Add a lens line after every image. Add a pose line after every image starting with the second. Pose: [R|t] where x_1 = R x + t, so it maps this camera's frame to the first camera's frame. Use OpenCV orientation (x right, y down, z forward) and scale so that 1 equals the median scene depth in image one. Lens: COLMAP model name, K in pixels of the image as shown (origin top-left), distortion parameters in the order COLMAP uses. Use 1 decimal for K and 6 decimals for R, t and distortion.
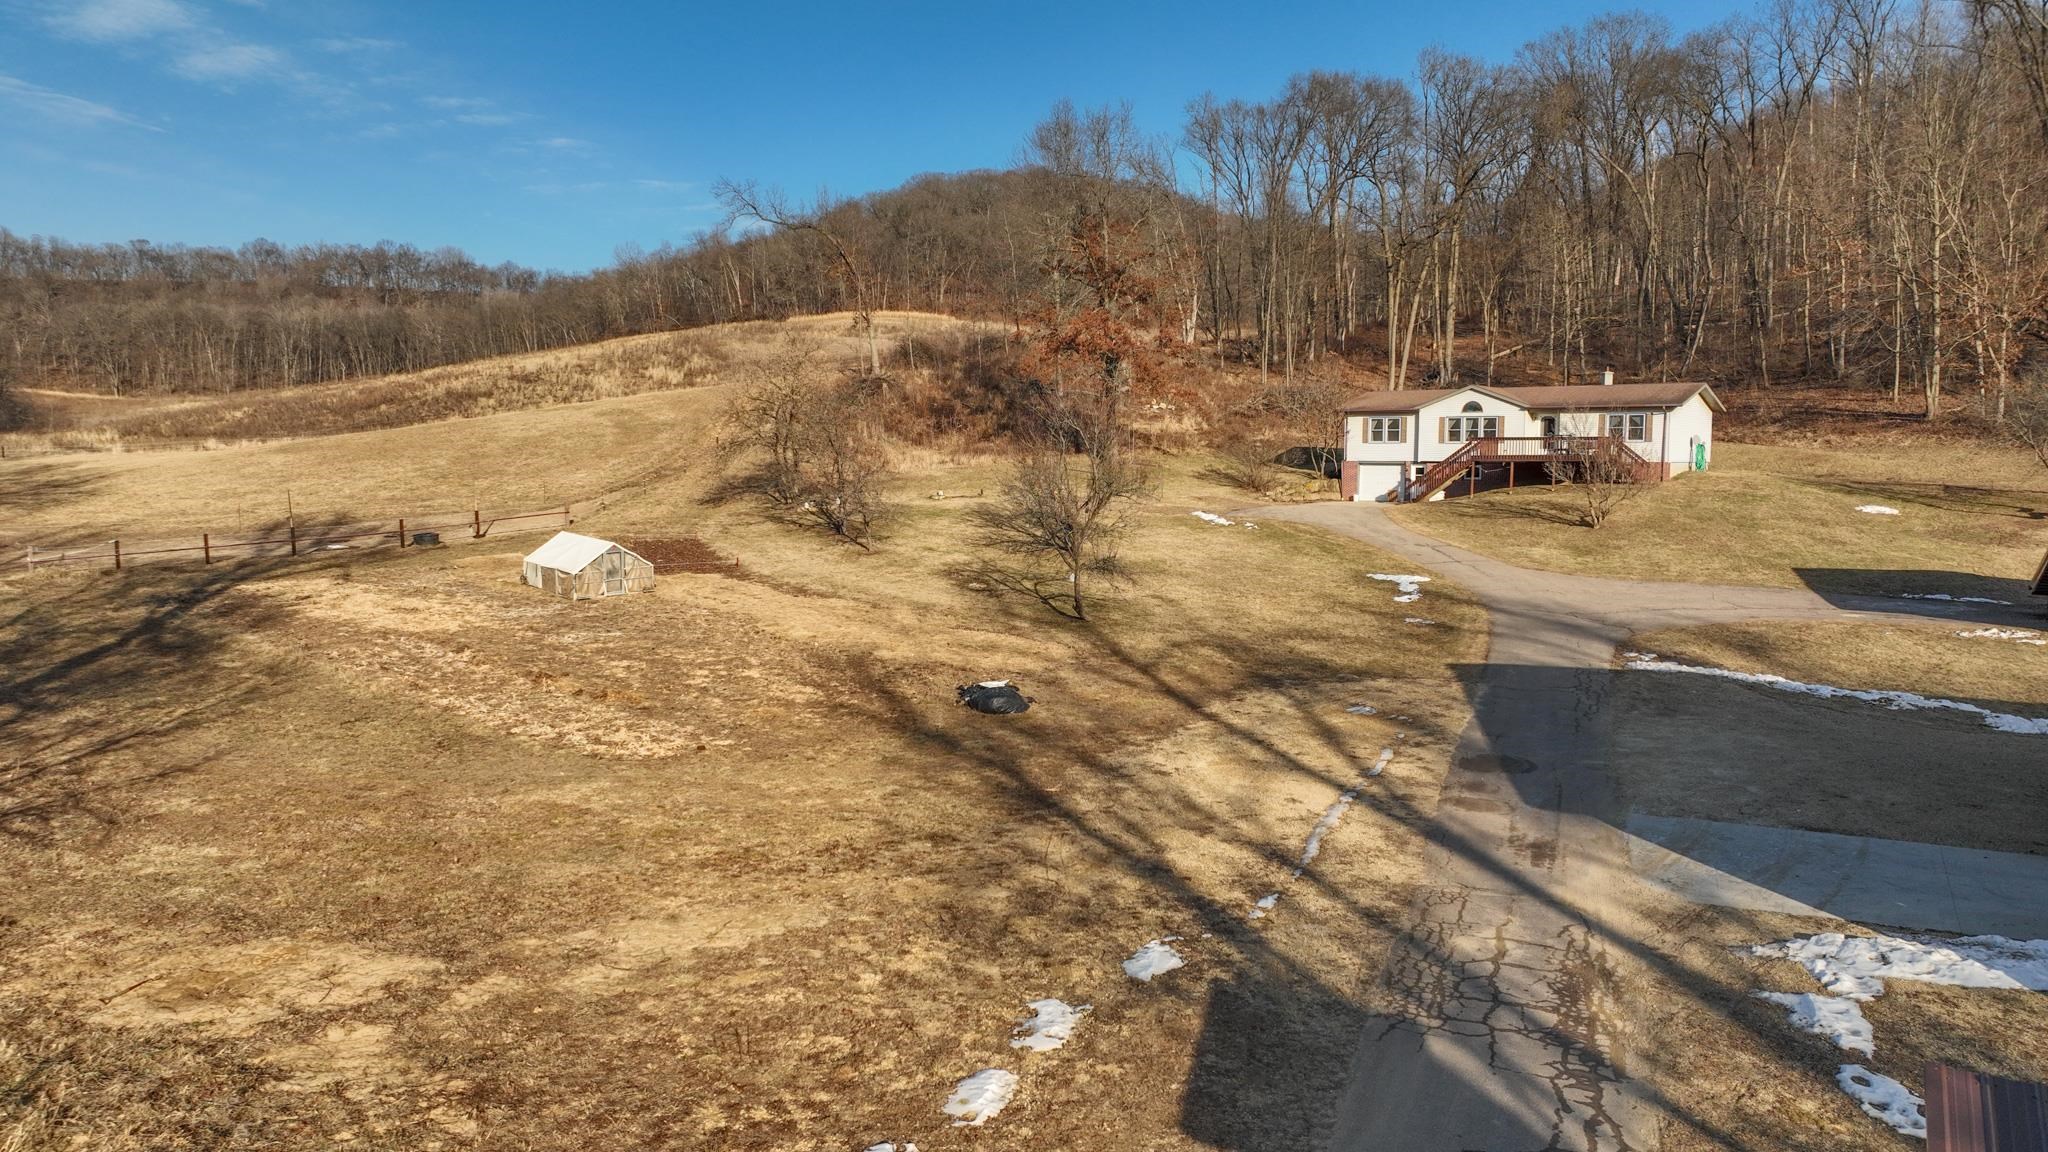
lens RADIAL K [[1437.0, 0, 1026.6], [0, 1437.0, 575.2], [0, 0, 1]] dist [0.005450, 0.003918]
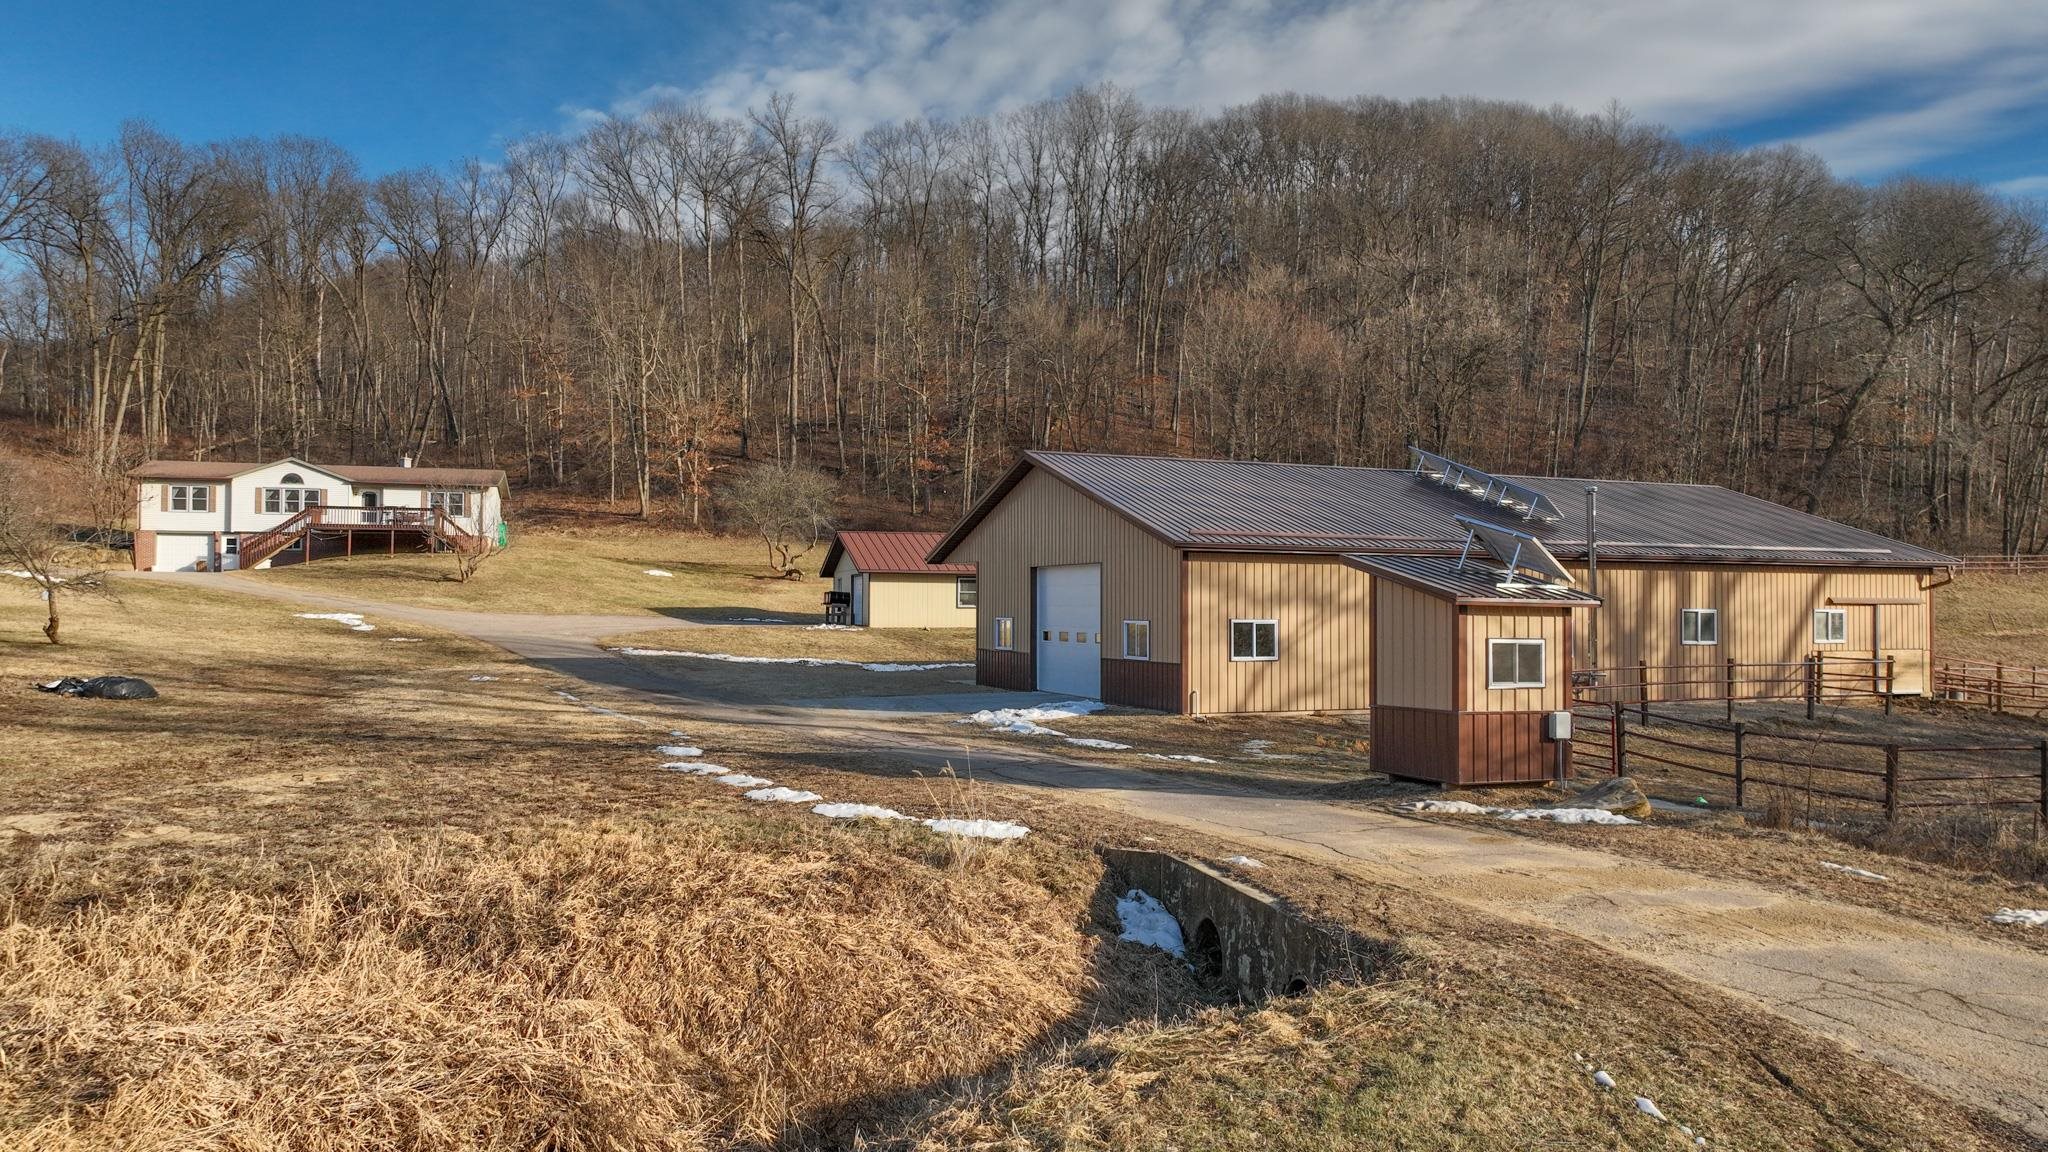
lens RADIAL K [[1437.0, 0, 1026.3], [0, 1437.0, 584.0], [0, 0, 1]] dist [0.005450, 0.003918]
pose [[0.600145, 0.012735, 0.799790, -0.183621], [0.064005, 0.995903, -0.063886, 0.052858], [-0.797327, 0.089531, 0.596871, -0.010804]]
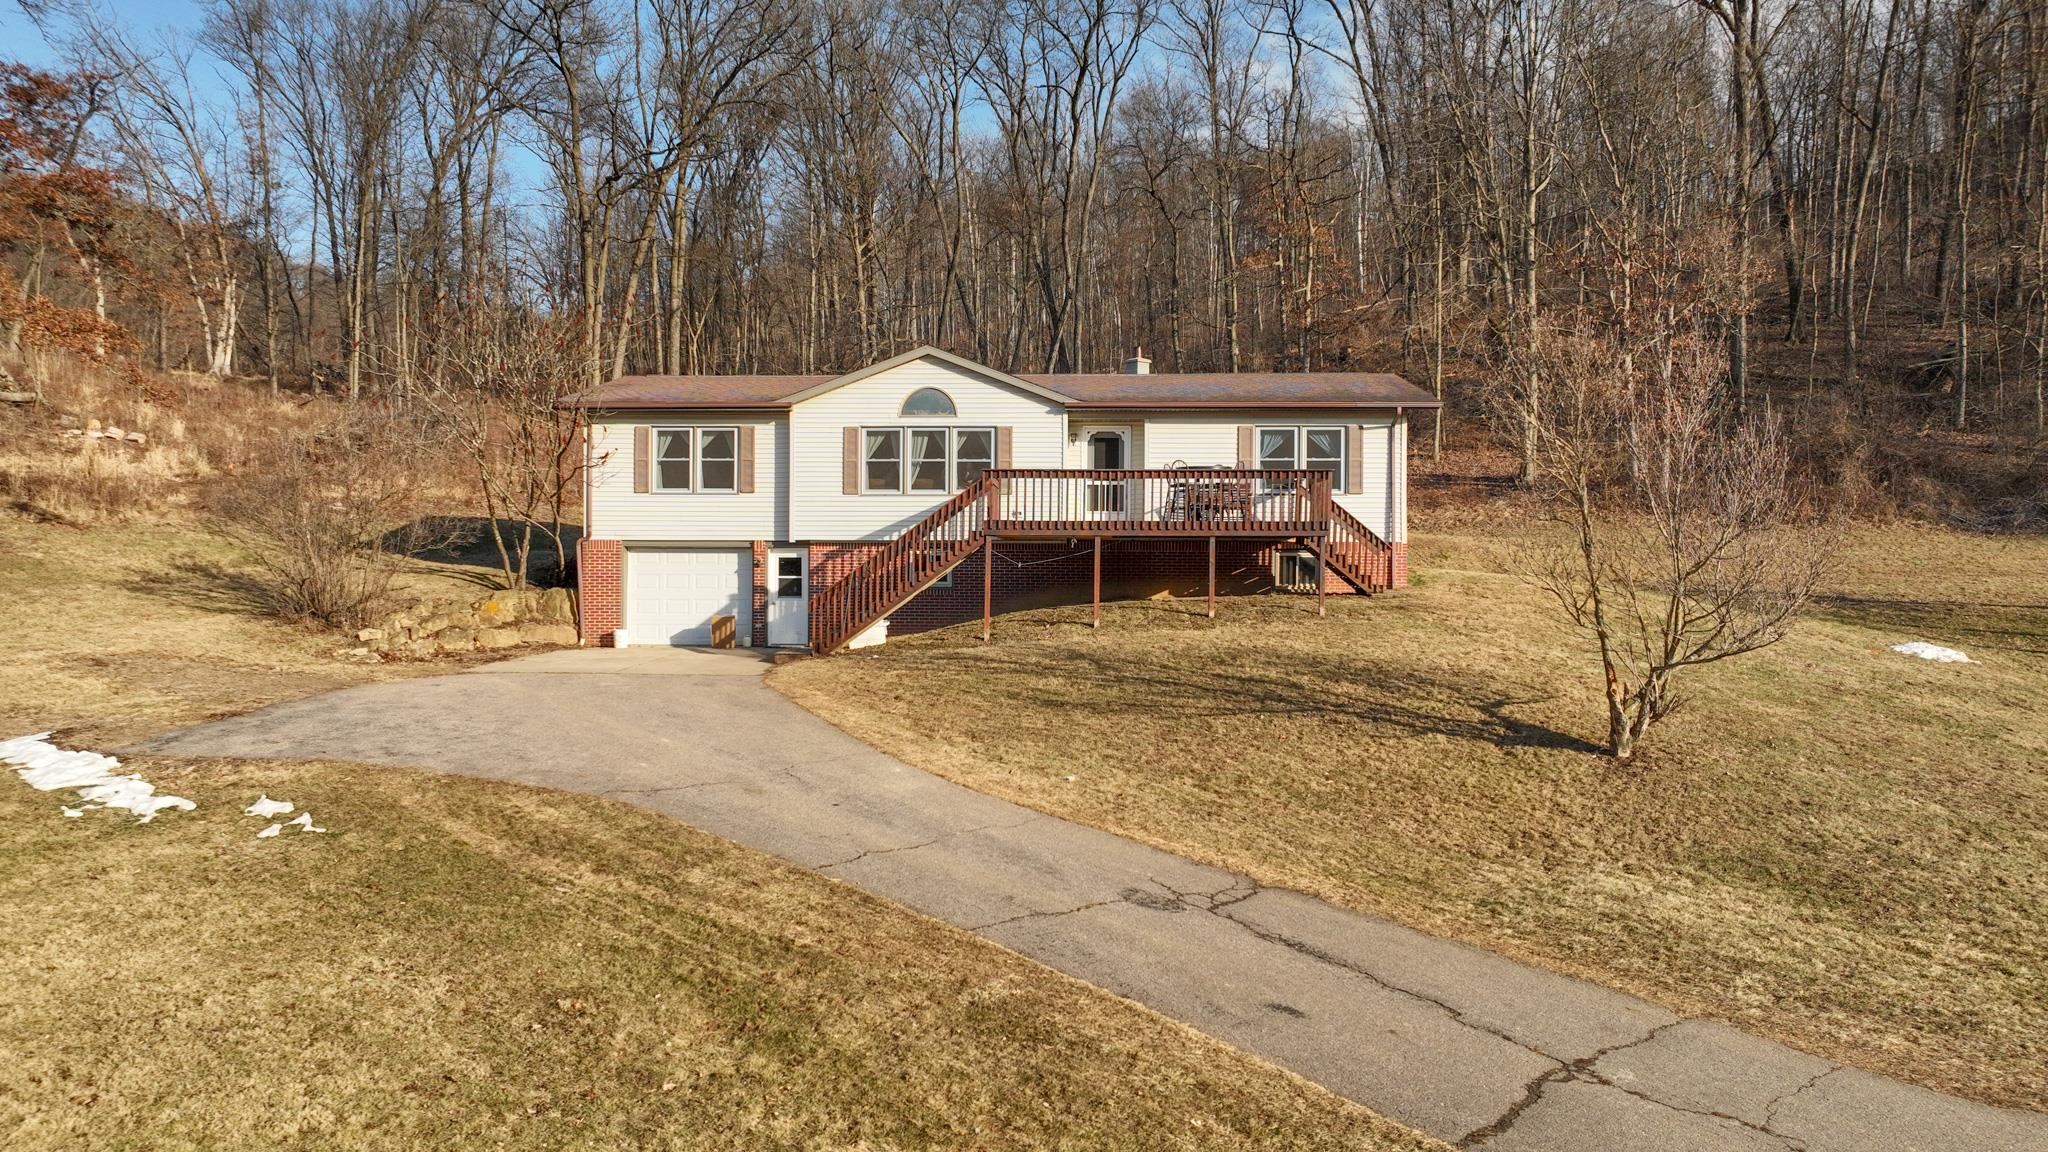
lens RADIAL K [[1437.0, 0, 1013.1], [0, 1437.0, 575.5], [0, 0, 1]] dist [0.005450, 0.003918]
pose [[0.830992, -0.002266, 0.556279, 0.108343], [0.044419, 0.997069, -0.062295, -0.043375], [-0.554508, 0.076476, 0.828657, 0.645888]]
